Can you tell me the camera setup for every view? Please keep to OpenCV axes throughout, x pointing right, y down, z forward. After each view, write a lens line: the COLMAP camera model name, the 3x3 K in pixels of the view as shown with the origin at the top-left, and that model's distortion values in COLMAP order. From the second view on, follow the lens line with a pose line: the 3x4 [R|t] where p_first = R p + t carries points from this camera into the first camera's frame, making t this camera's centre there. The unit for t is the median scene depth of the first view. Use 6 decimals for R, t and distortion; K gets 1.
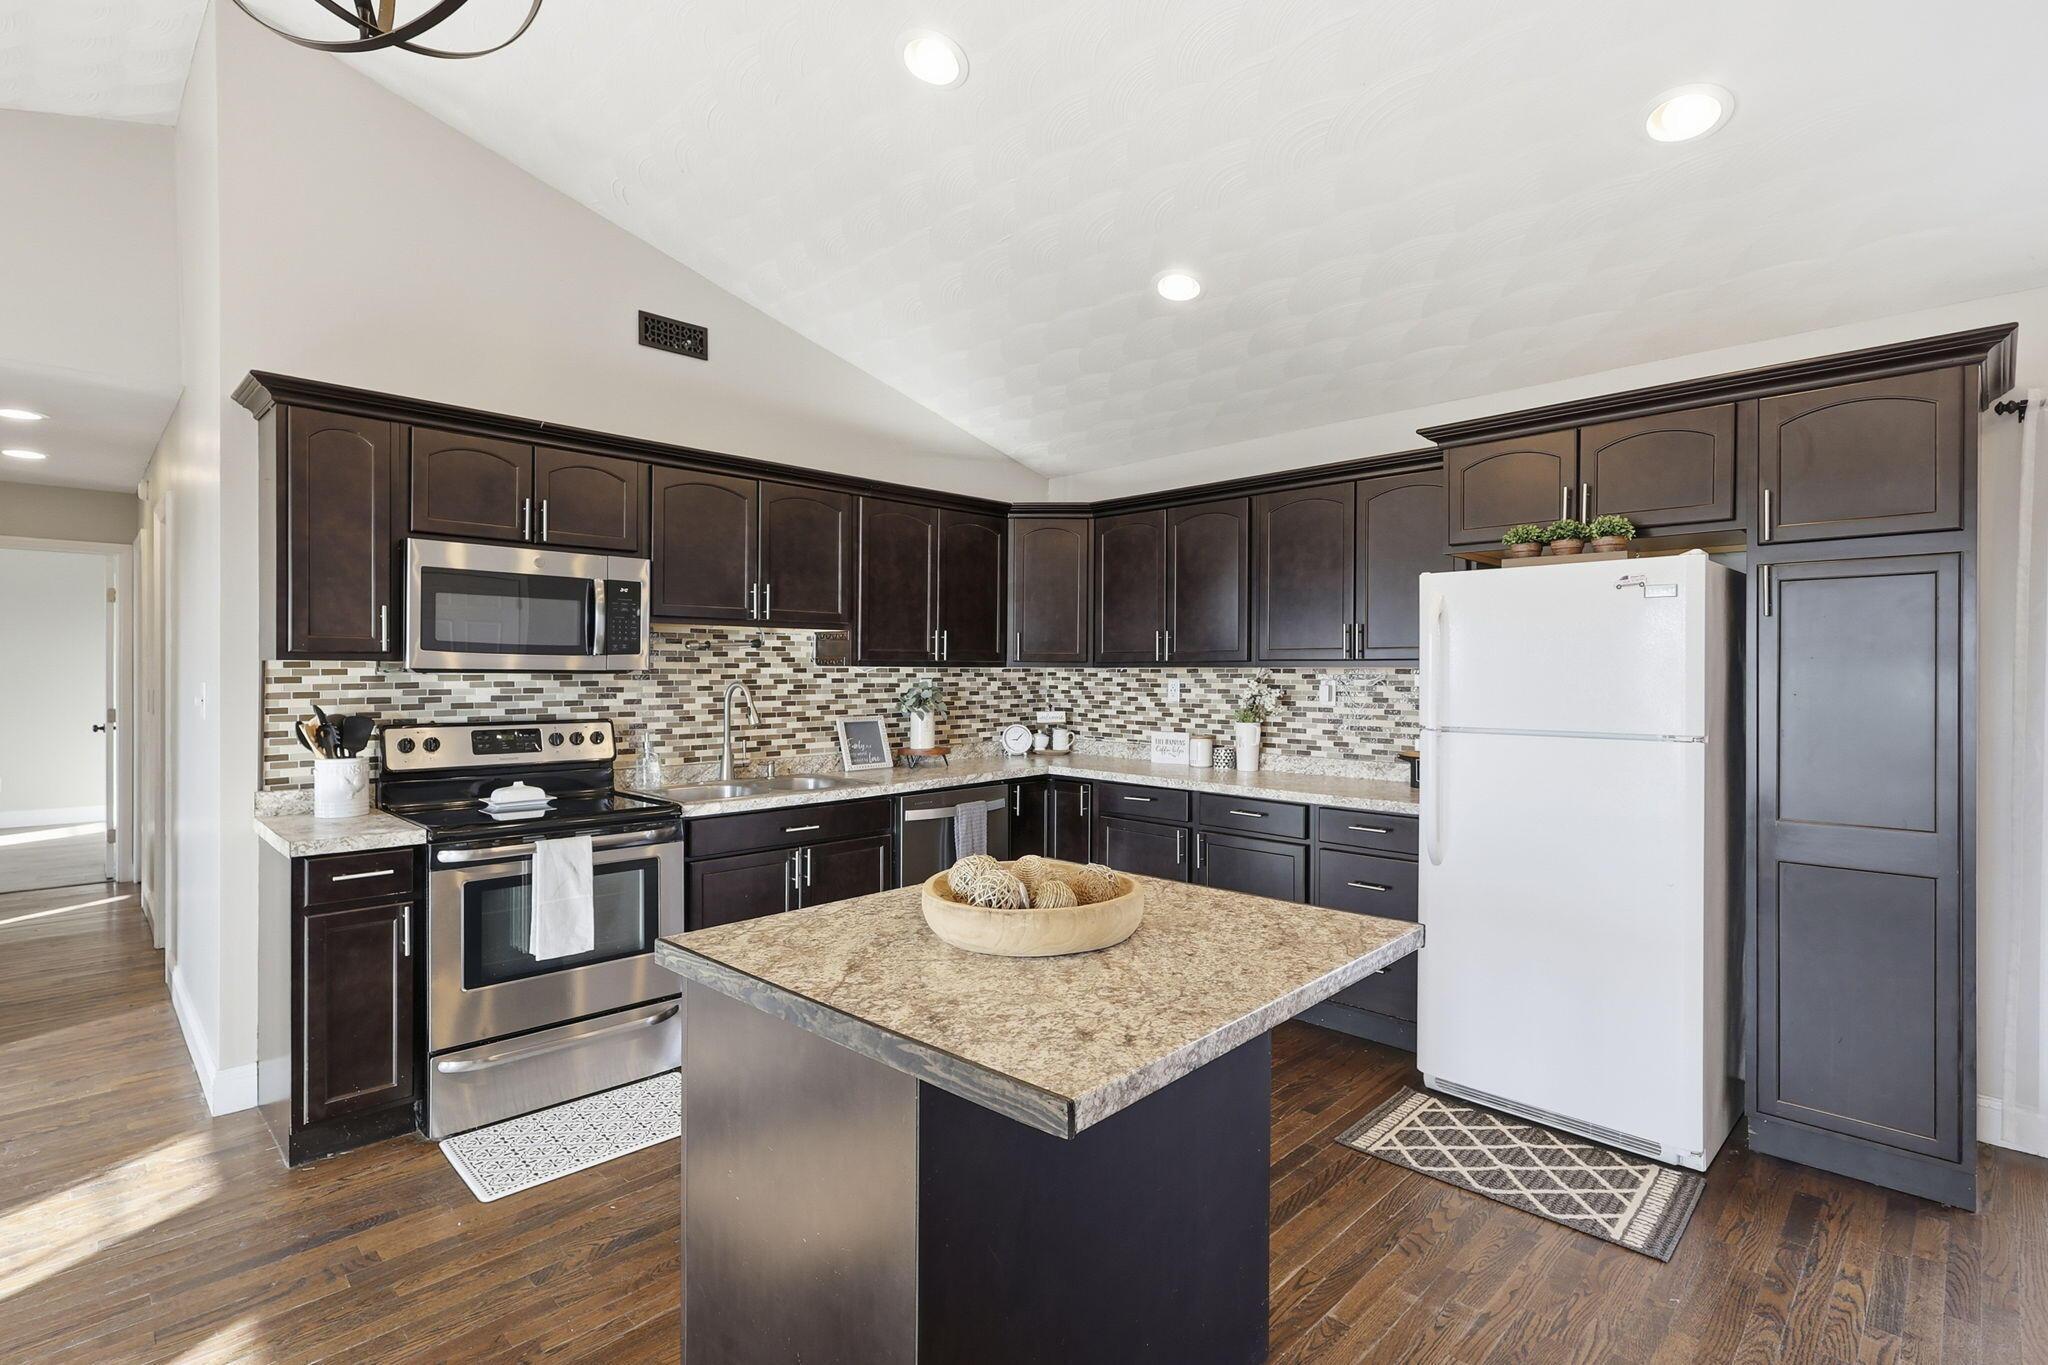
lens RADIAL K [[963.6, 0, 1020.8], [0, 963.6, 664.8], [0, 0, 1]] dist [0.001122, 0.000781]
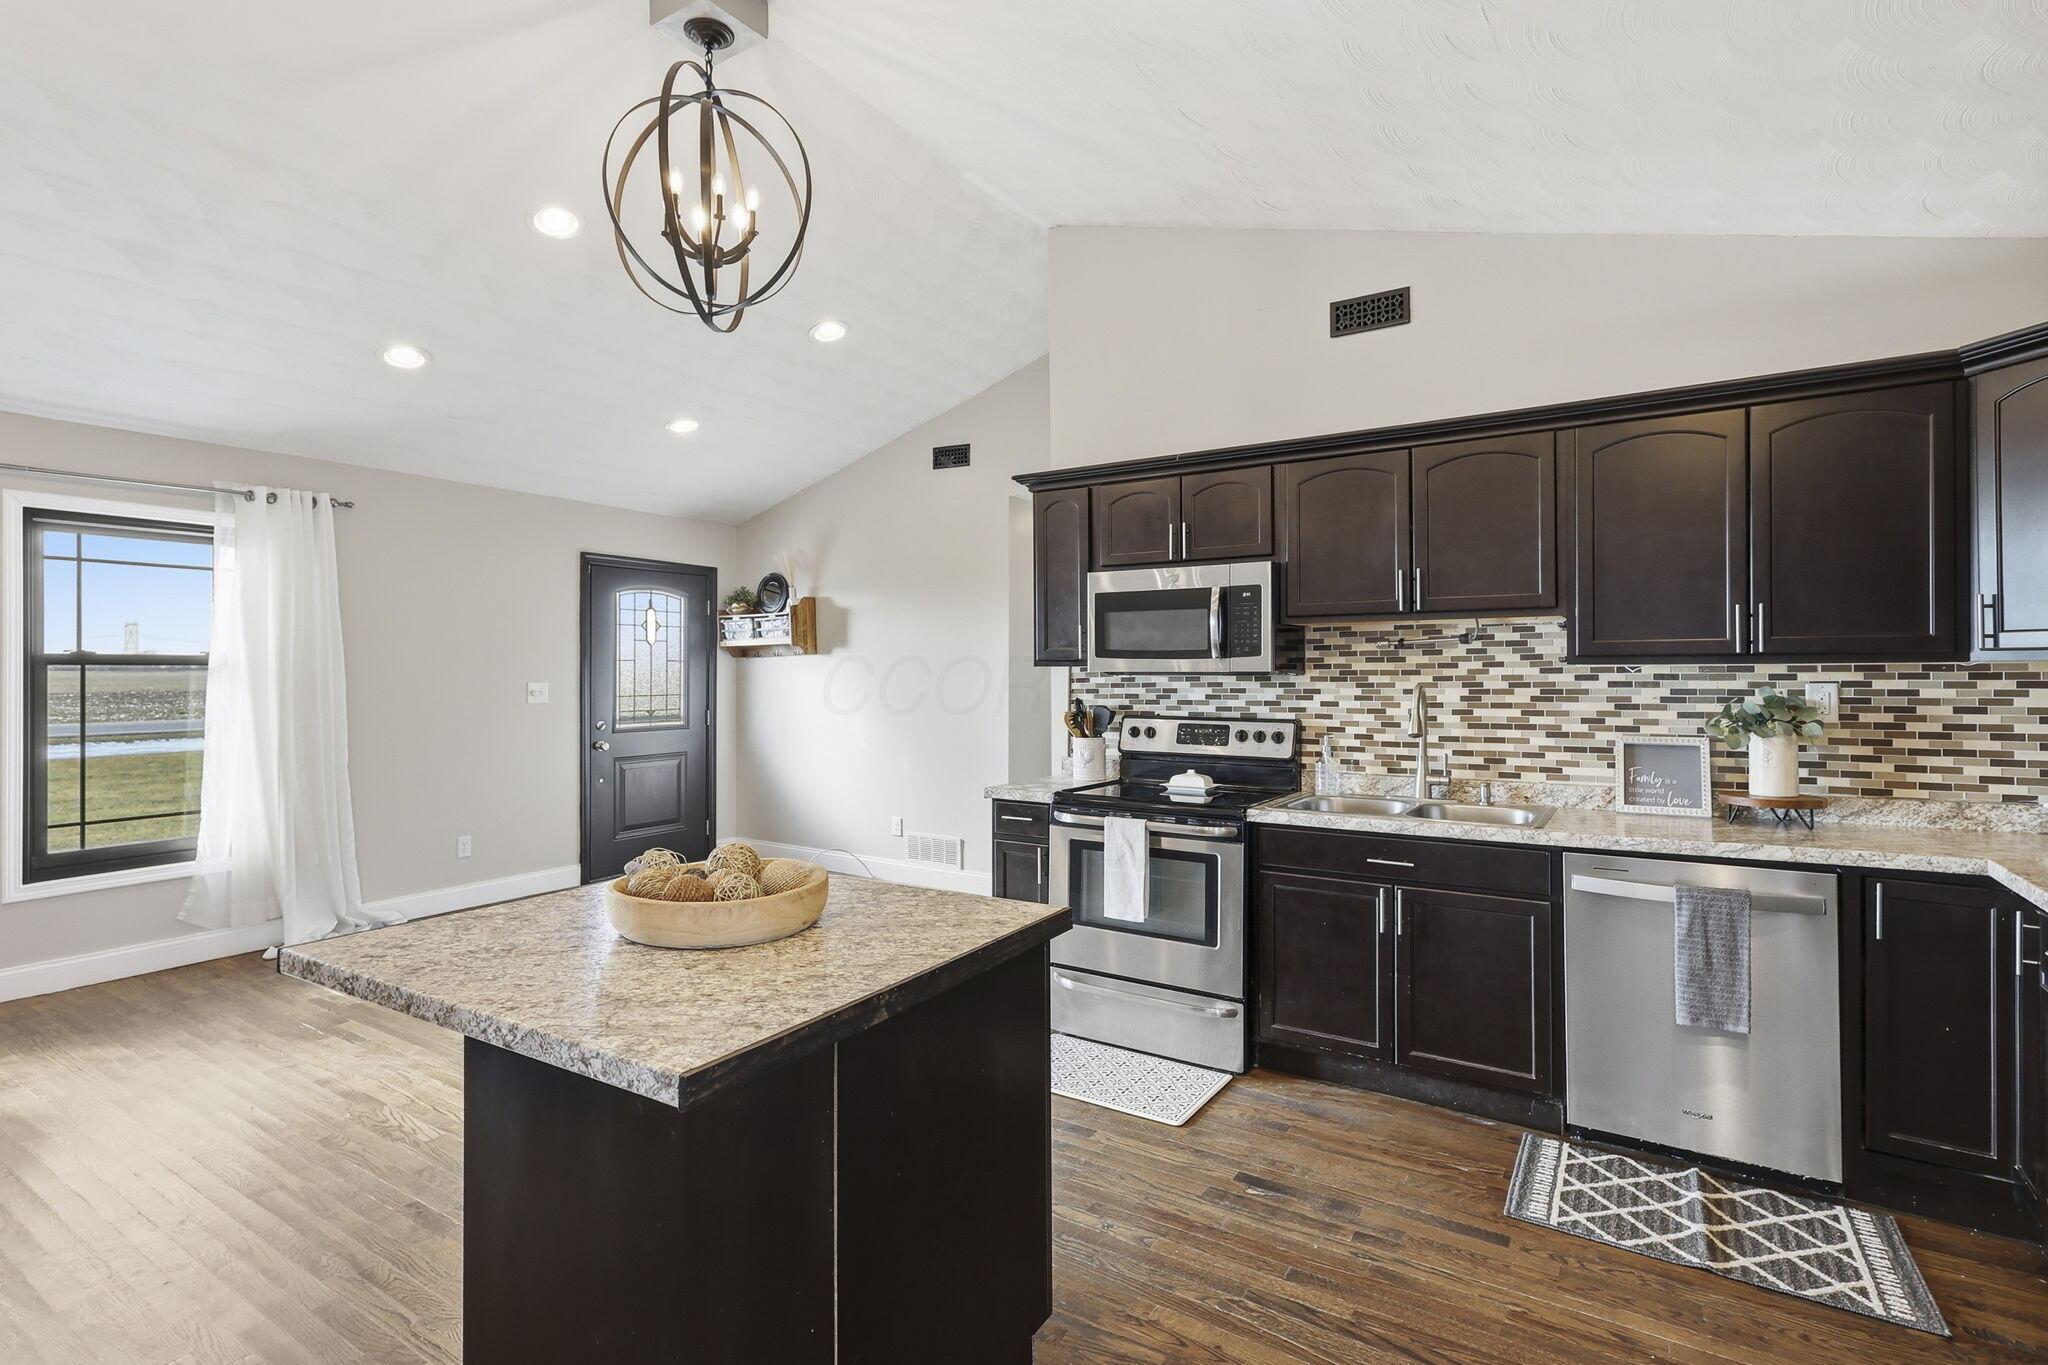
lens RADIAL K [[963.6, 0, 1020.8], [0, 963.6, 664.8], [0, 0, 1]] dist [0.001122, 0.000781]
pose [[0.211747, -0.012561, -0.977244, 0.427237], [0.010903, 0.999886, -0.010490, 0.004782], [0.977264, -0.008434, 0.211859, 0.428567]]
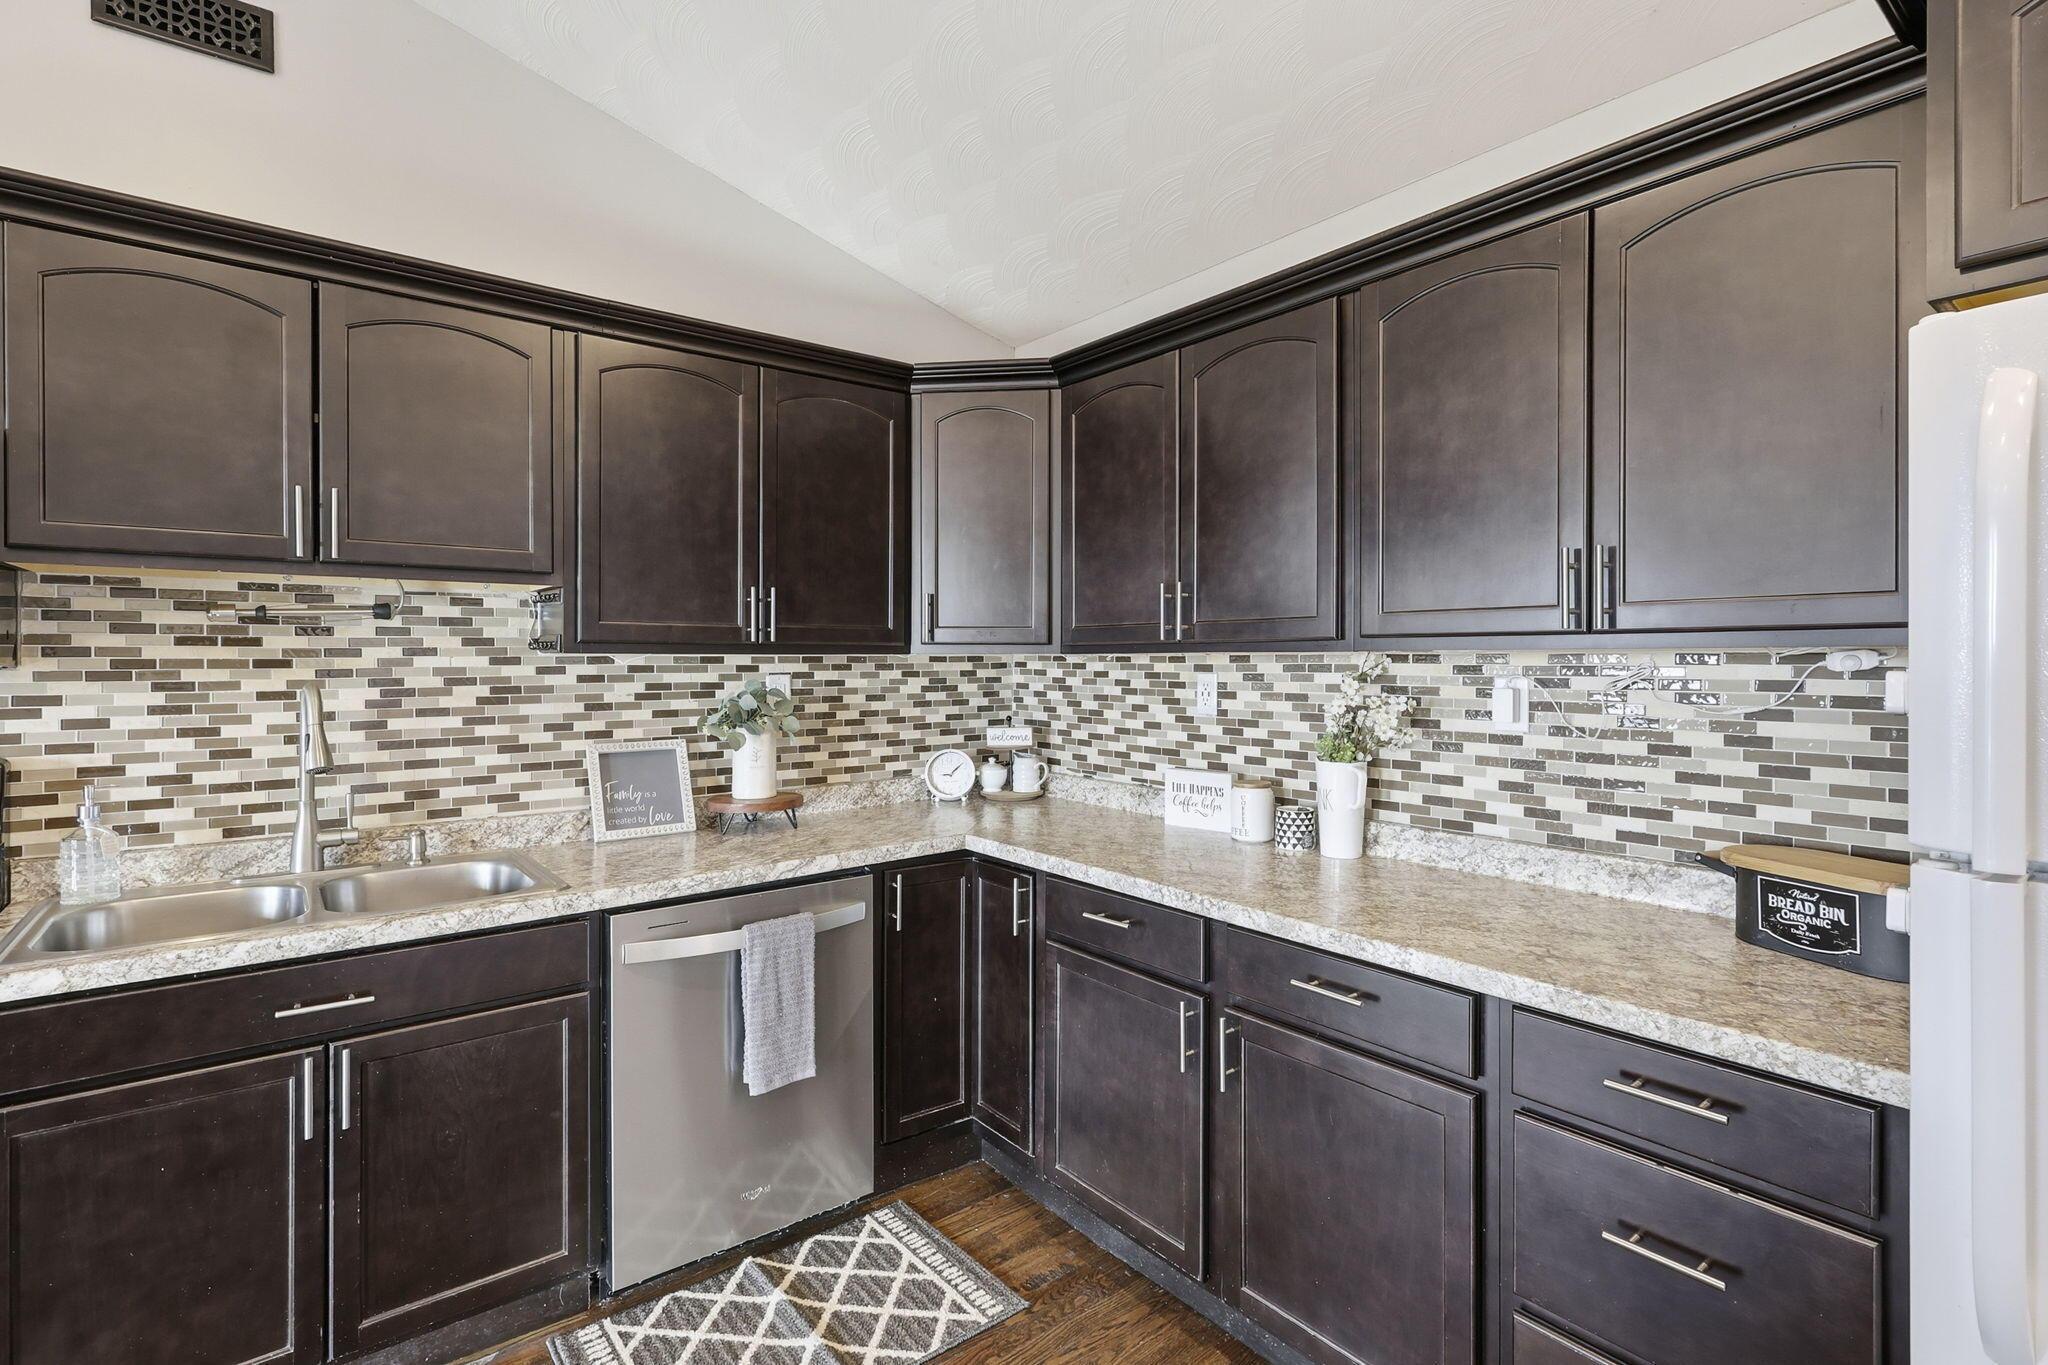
lens RADIAL K [[963.6, 0, 1020.8], [0, 963.6, 664.8], [0, 0, 1]] dist [0.001122, 0.000781]
pose [[0.993275, -0.003040, -0.115738, 0.129017], [0.004425, 0.999922, 0.011708, 0.002931], [0.115693, -0.012141, 0.993211, 0.484721]]
